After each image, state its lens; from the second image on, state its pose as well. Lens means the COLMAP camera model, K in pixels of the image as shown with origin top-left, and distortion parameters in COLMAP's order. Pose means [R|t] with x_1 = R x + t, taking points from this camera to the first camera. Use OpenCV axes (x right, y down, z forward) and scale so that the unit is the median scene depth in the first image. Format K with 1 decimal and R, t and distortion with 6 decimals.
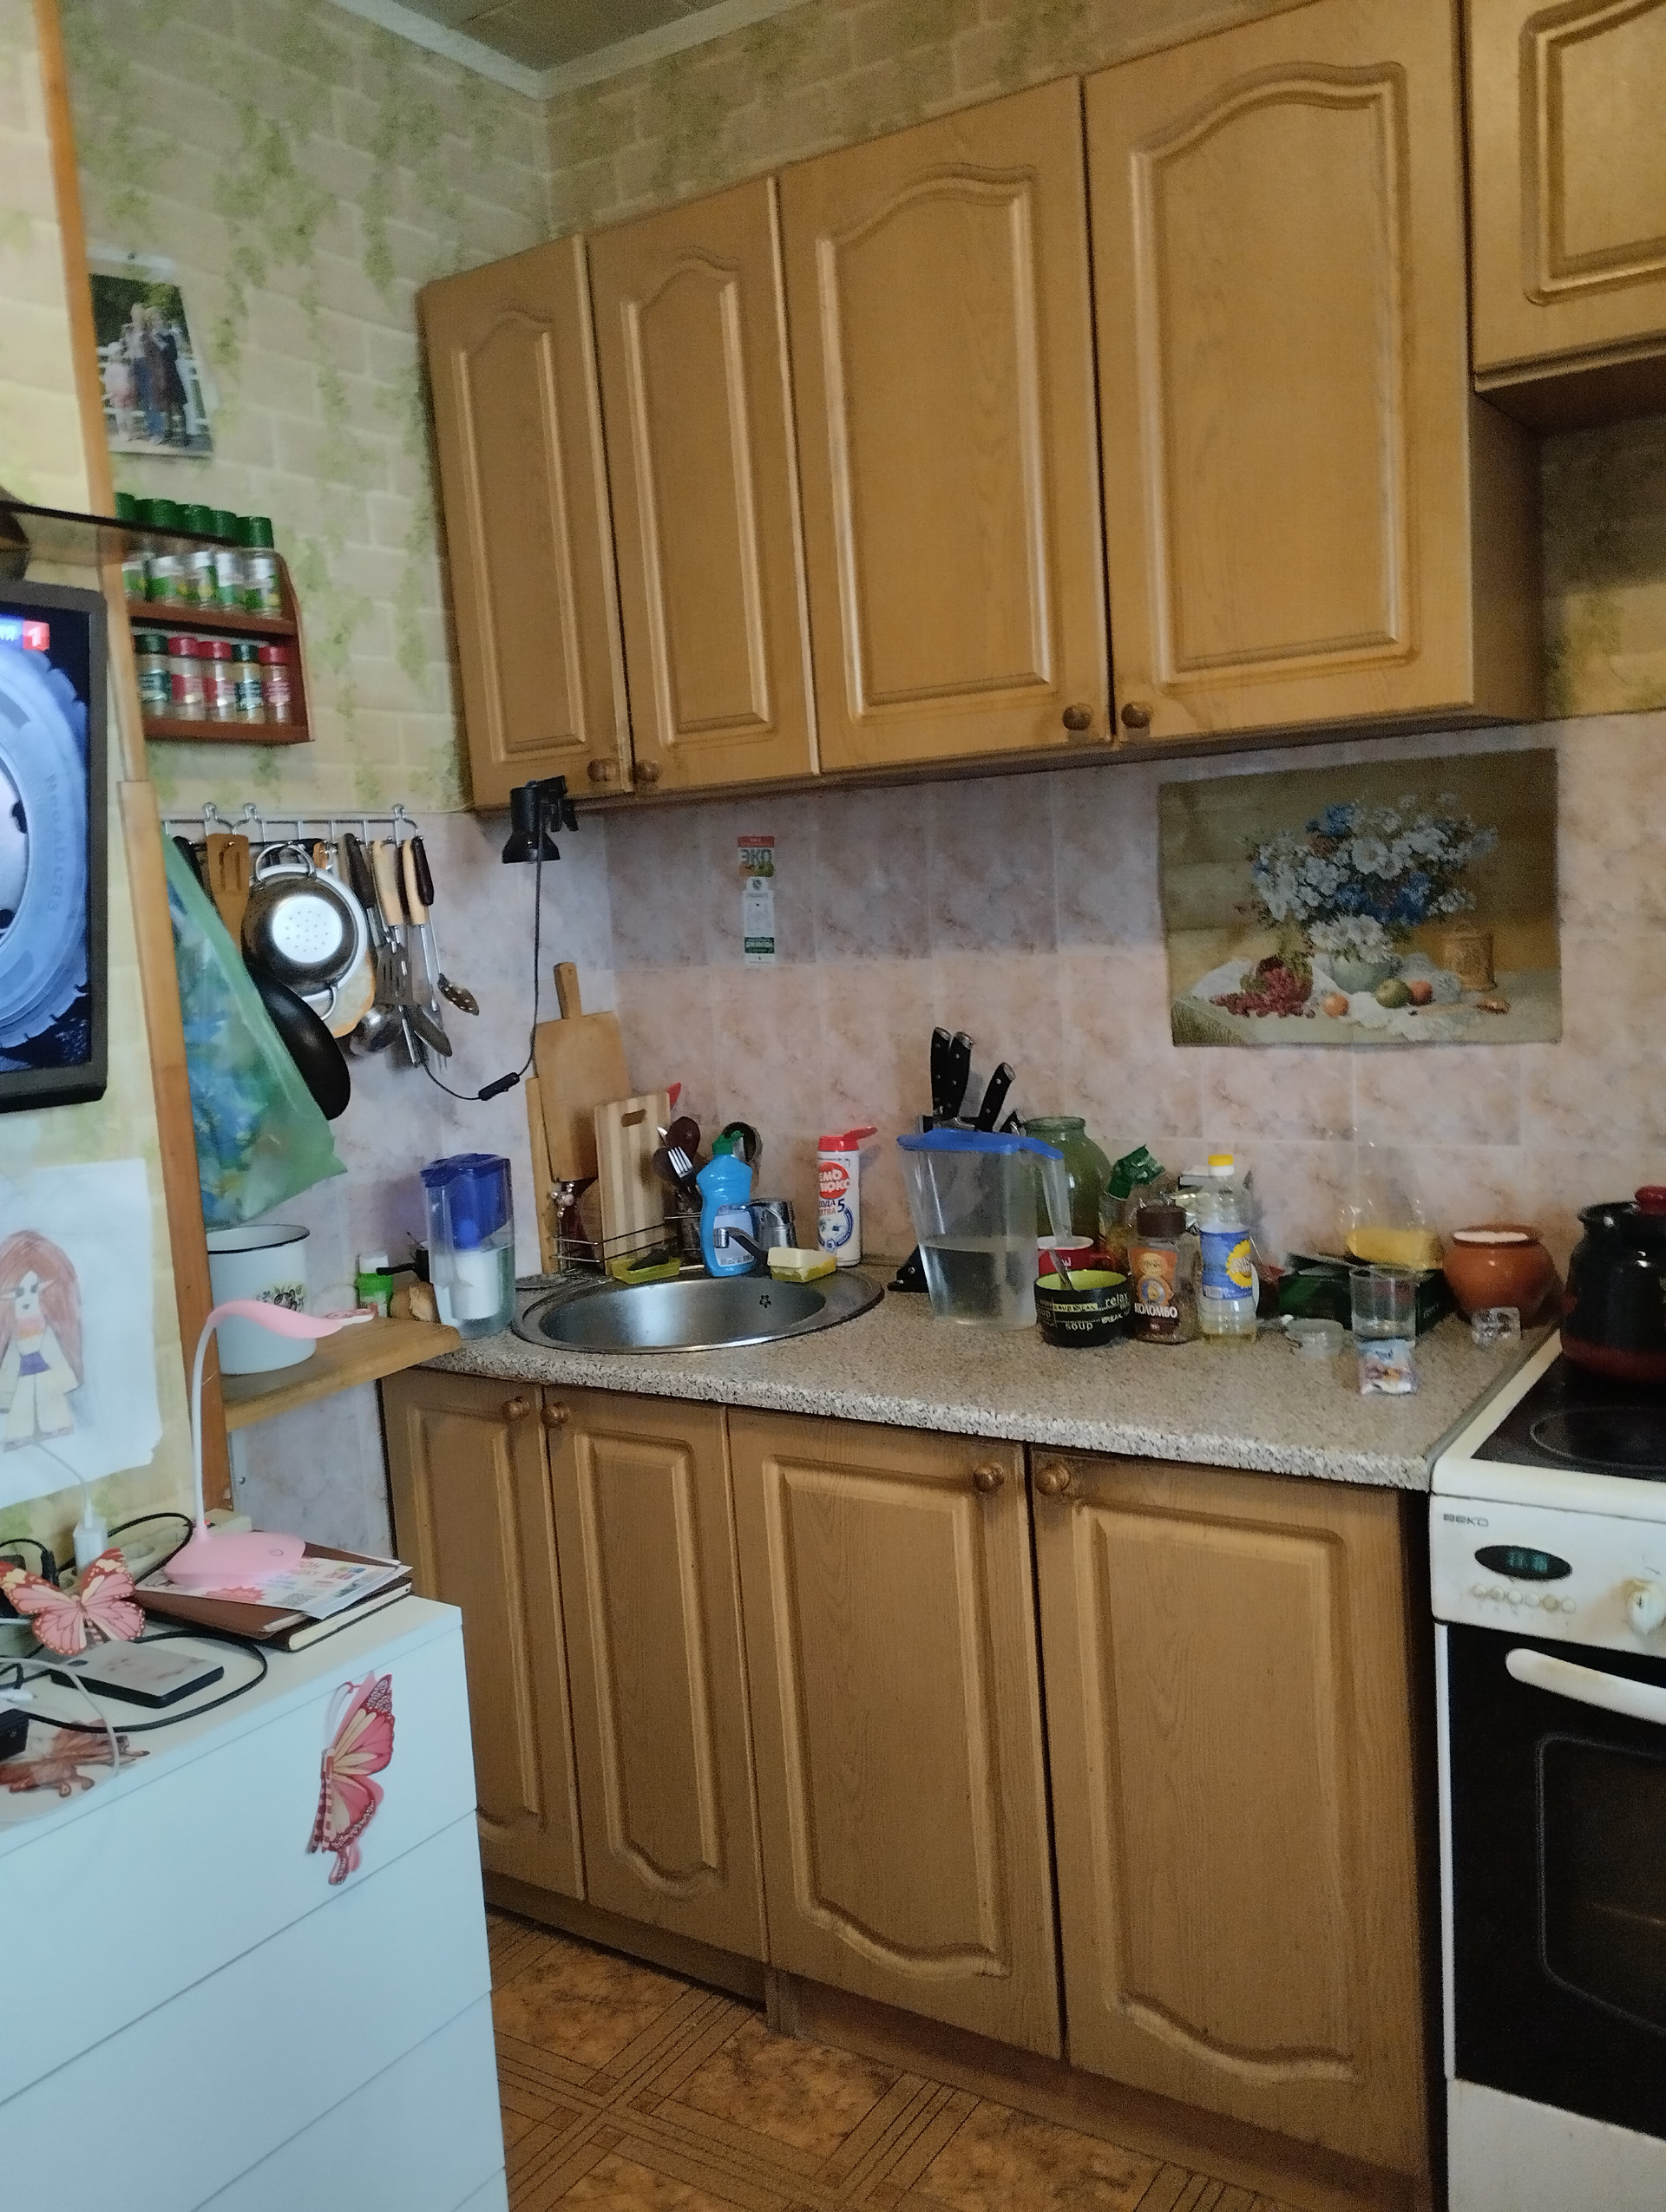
lens RADIAL K [[1862.0, 0, 860.6], [0, 1862.0, 1107.1], [0, 0, 1]] dist [0.091193, -0.104738]
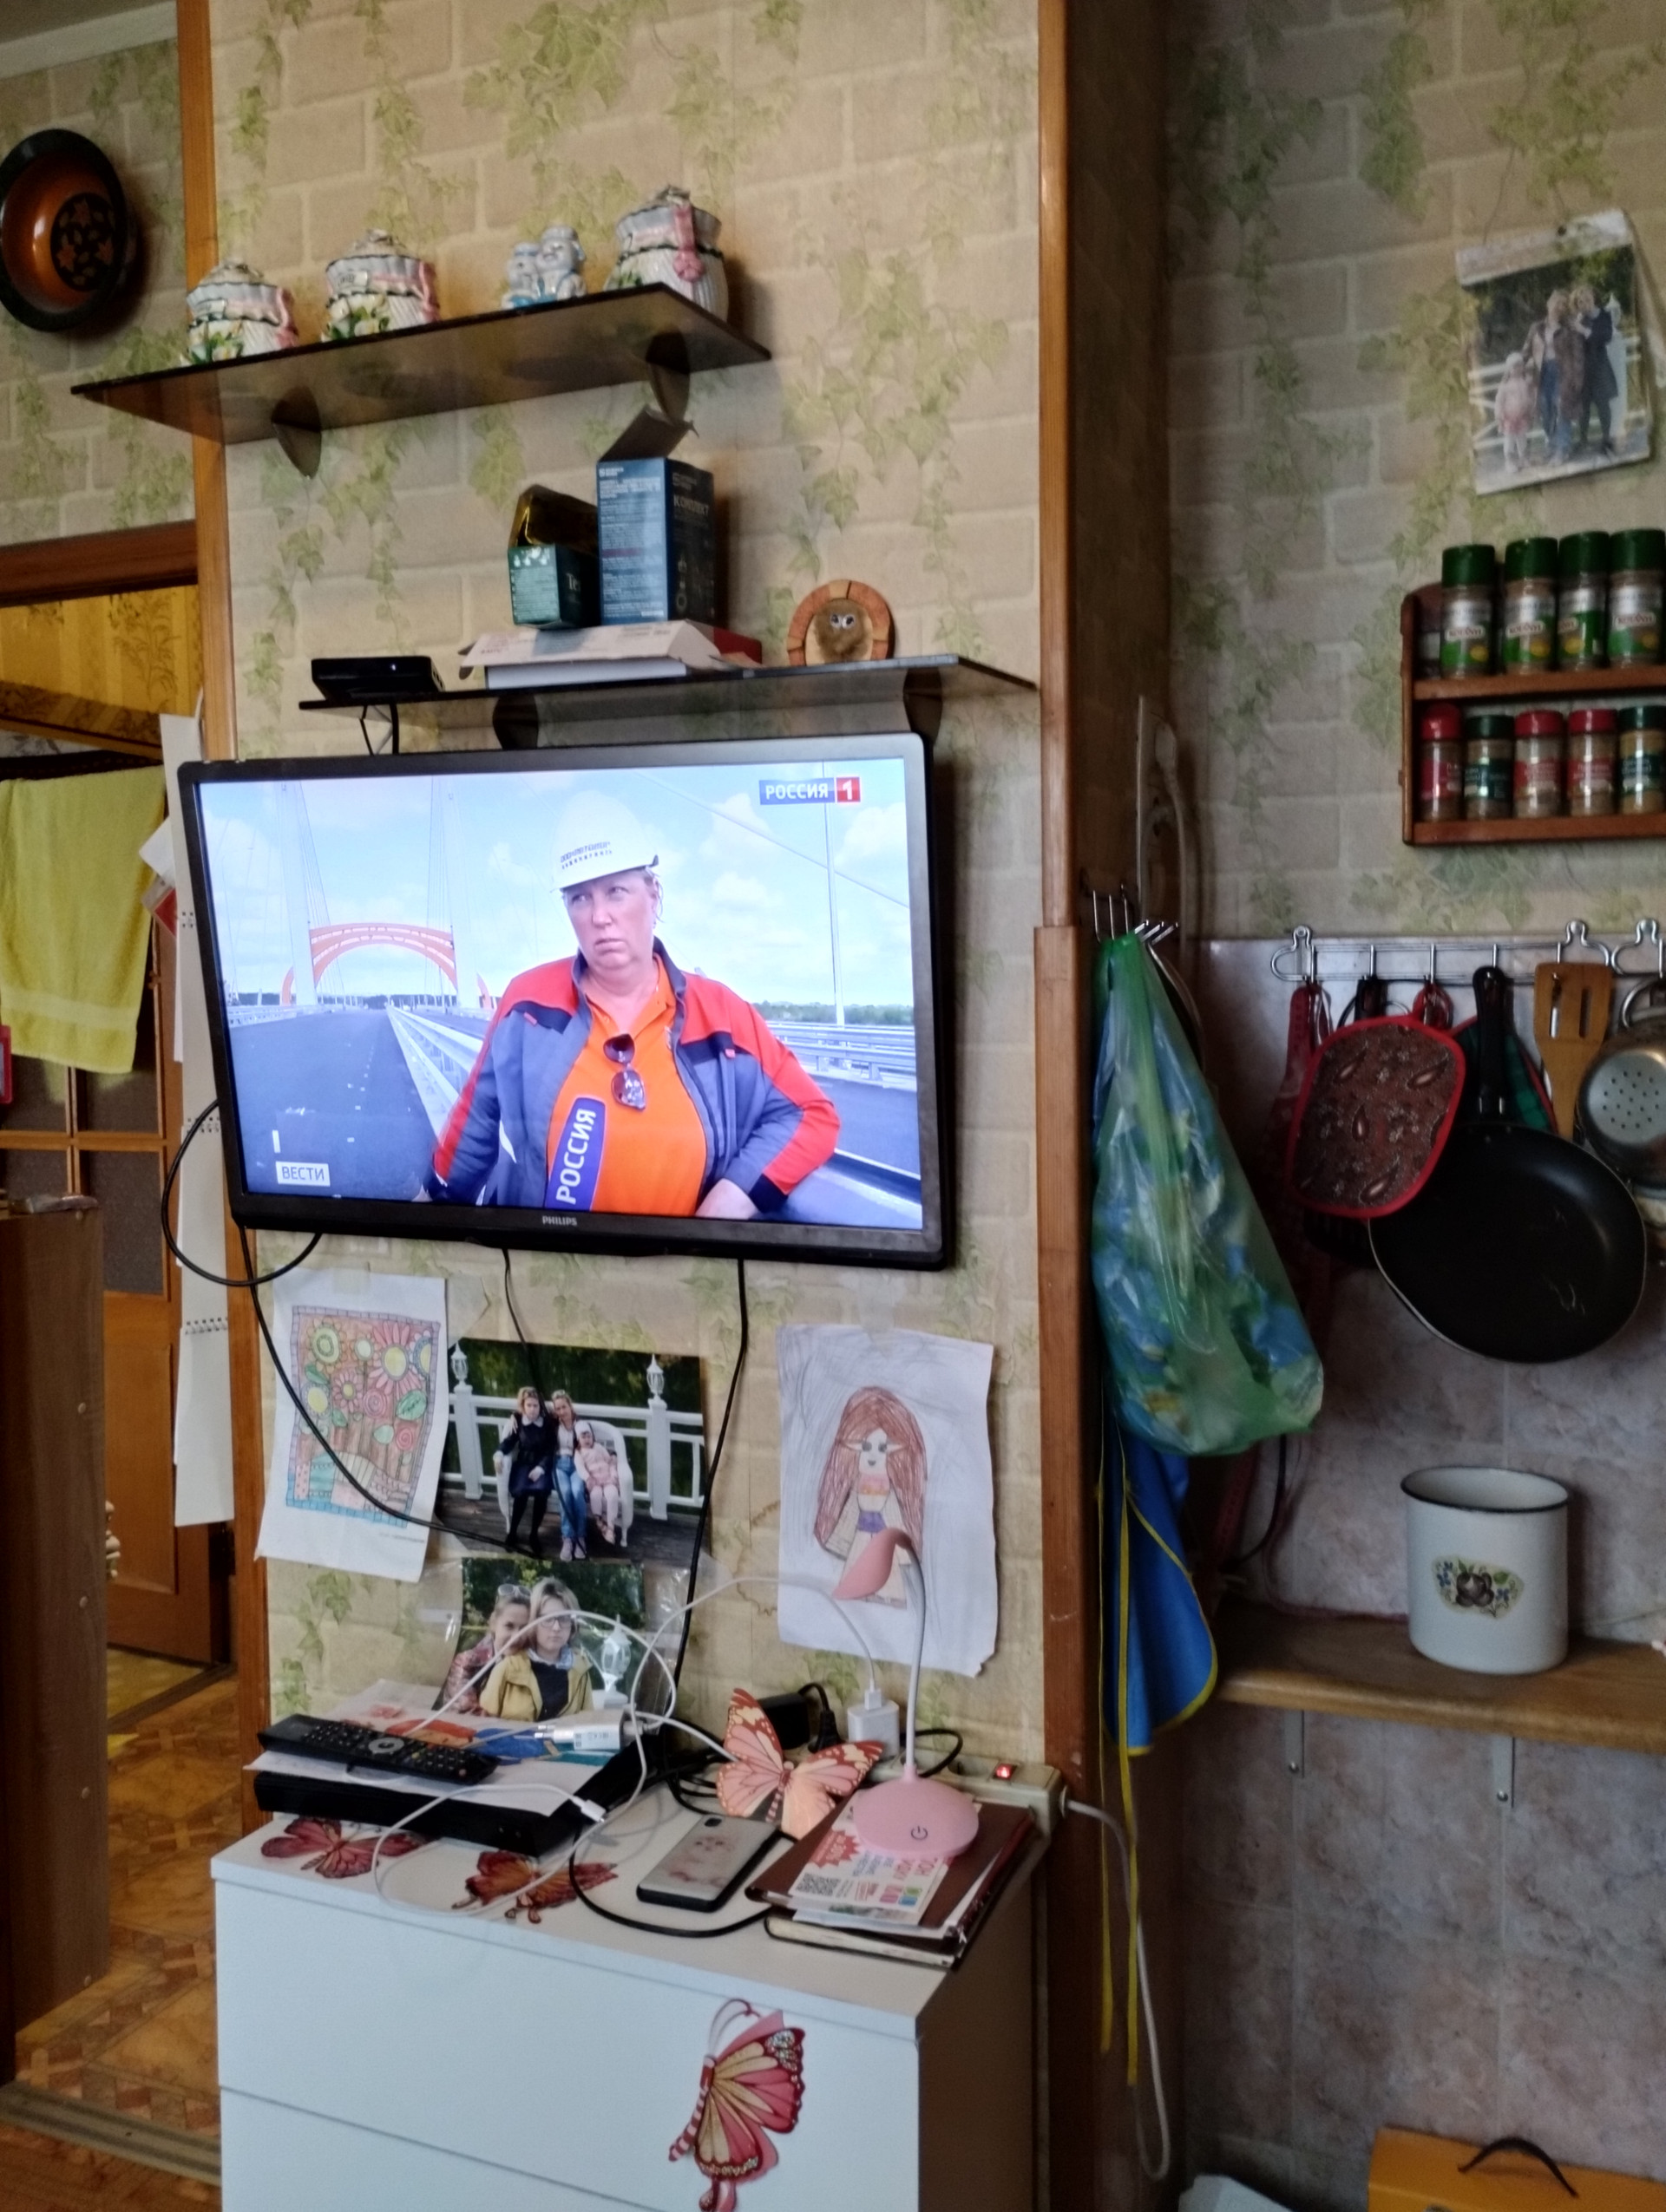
lens RADIAL K [[1862.0, 0, 860.6], [0, 1862.0, 1107.1], [0, 0, 1]] dist [0.091193, -0.104738]
pose [[0.169241, 0.110714, -0.979337, 0.148327], [-0.116784, 0.988923, 0.091616, -0.050292], [0.978631, 0.098866, 0.180296, 0.240370]]
